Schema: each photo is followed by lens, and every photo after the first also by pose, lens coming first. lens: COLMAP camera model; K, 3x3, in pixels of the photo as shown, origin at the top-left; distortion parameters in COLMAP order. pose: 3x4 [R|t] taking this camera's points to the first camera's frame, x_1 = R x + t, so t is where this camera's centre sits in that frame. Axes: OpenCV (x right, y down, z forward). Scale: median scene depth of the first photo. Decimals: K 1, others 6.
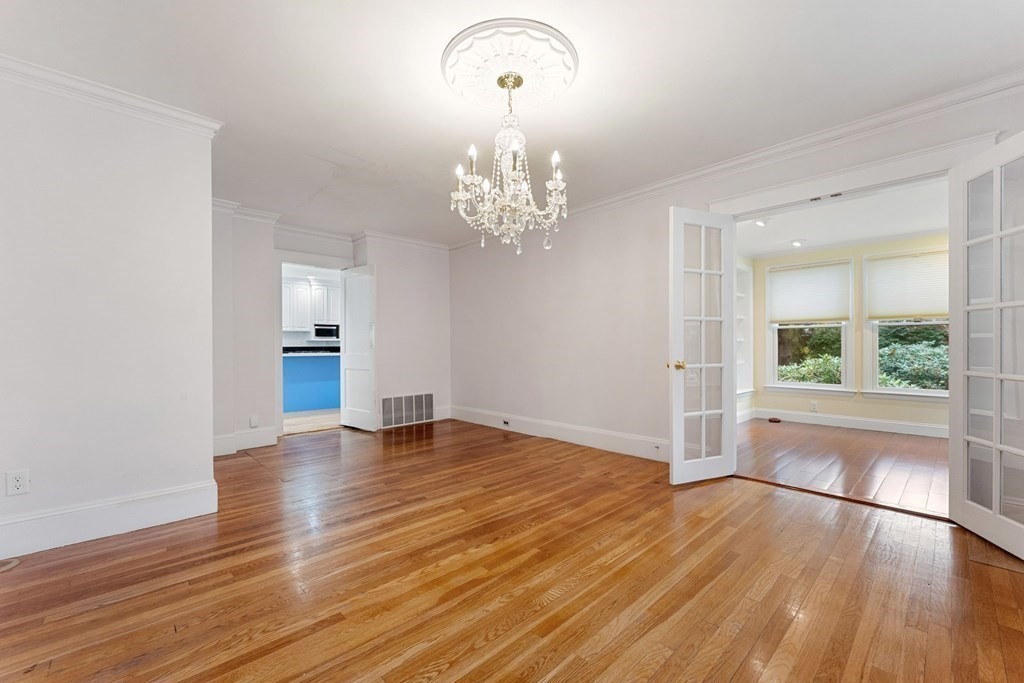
lens RADIAL K [[415.3, 0, 508.6], [0, 415.3, 343.8], [0, 0, 1]] dist [-0.002366, -0.000250]
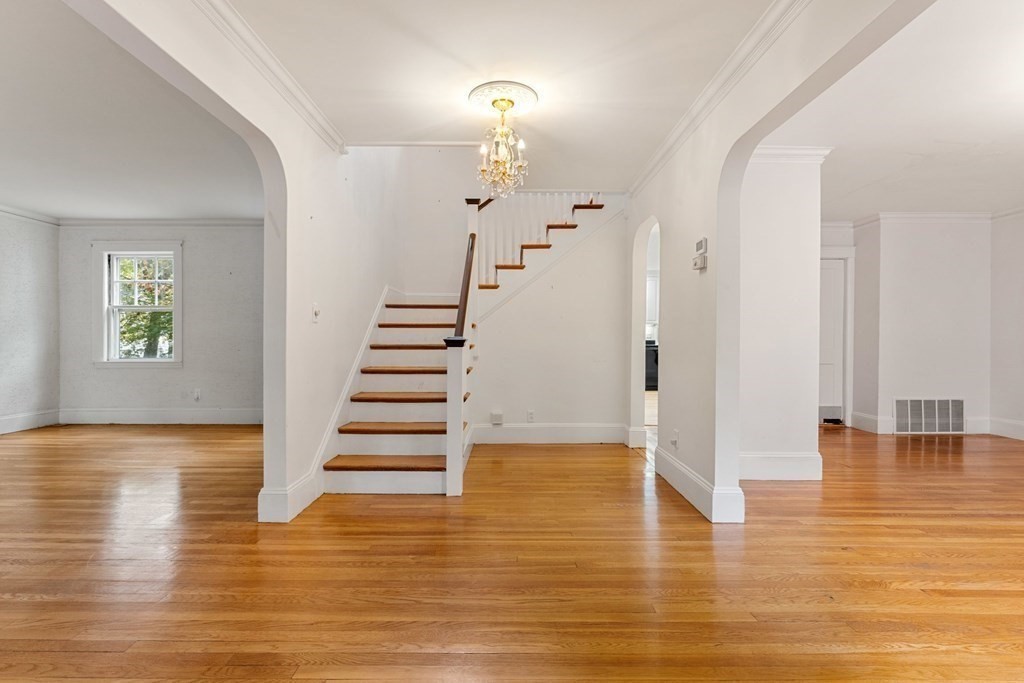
lens RADIAL K [[465.1, 0, 512.0], [0, 465.1, 341.5], [0, 0, 1]] dist [-0.000286, -0.000373]
pose [[0.728081, 0.009591, -0.685424, -0.265110], [-0.003545, 0.999941, 0.010225, 0.000412], [0.685482, -0.005015, 0.728072, -0.338098]]
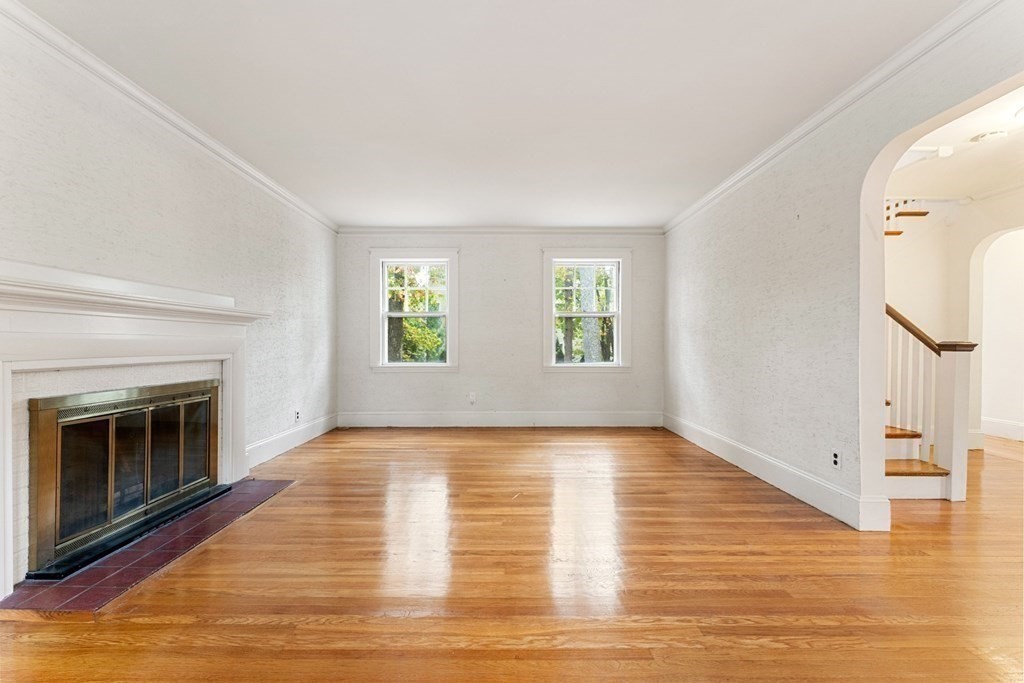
lens RADIAL K [[440.2, 0, 506.4], [0, 440.2, 339.8], [0, 0, 1]] dist [-0.000876, -0.000075]
pose [[0.730758, -0.000706, -0.682636, -2.707972], [-0.001961, 0.999993, -0.003135, 0.007848], [0.682634, 0.003630, 0.730752, -2.400566]]
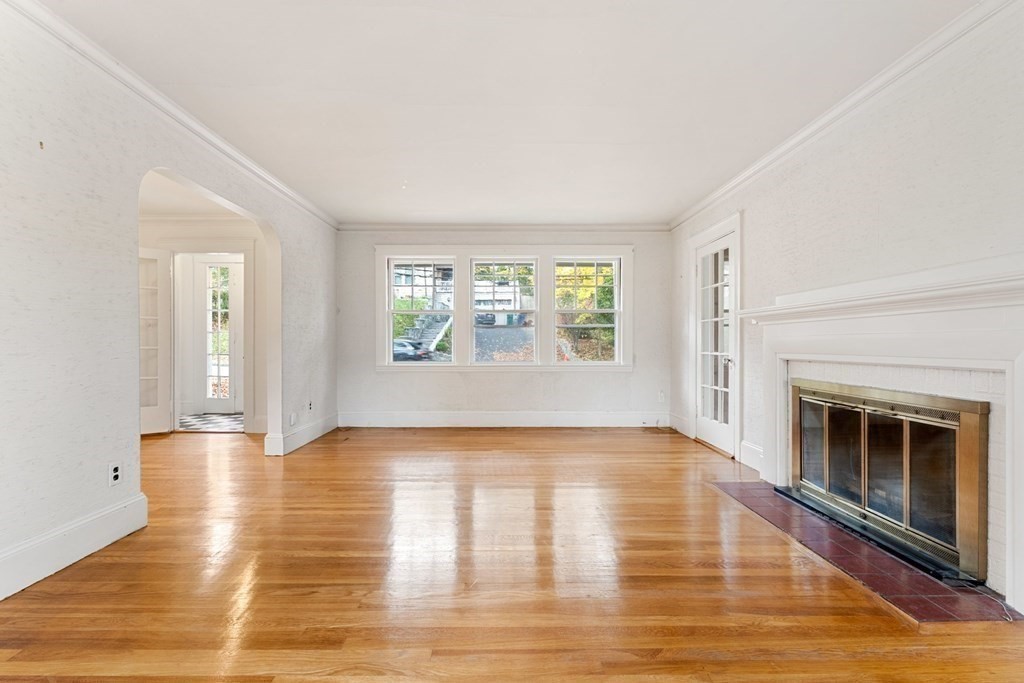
lens RADIAL K [[441.2, 0, 507.4], [0, 441.2, 343.1], [0, 0, 1]] dist [-0.000668, -0.000184]
pose [[-0.731570, 0.004014, 0.681754, -5.896279], [-0.000236, 0.999981, -0.006140, 0.040255], [-0.681766, -0.004653, -0.731555, 0.918325]]
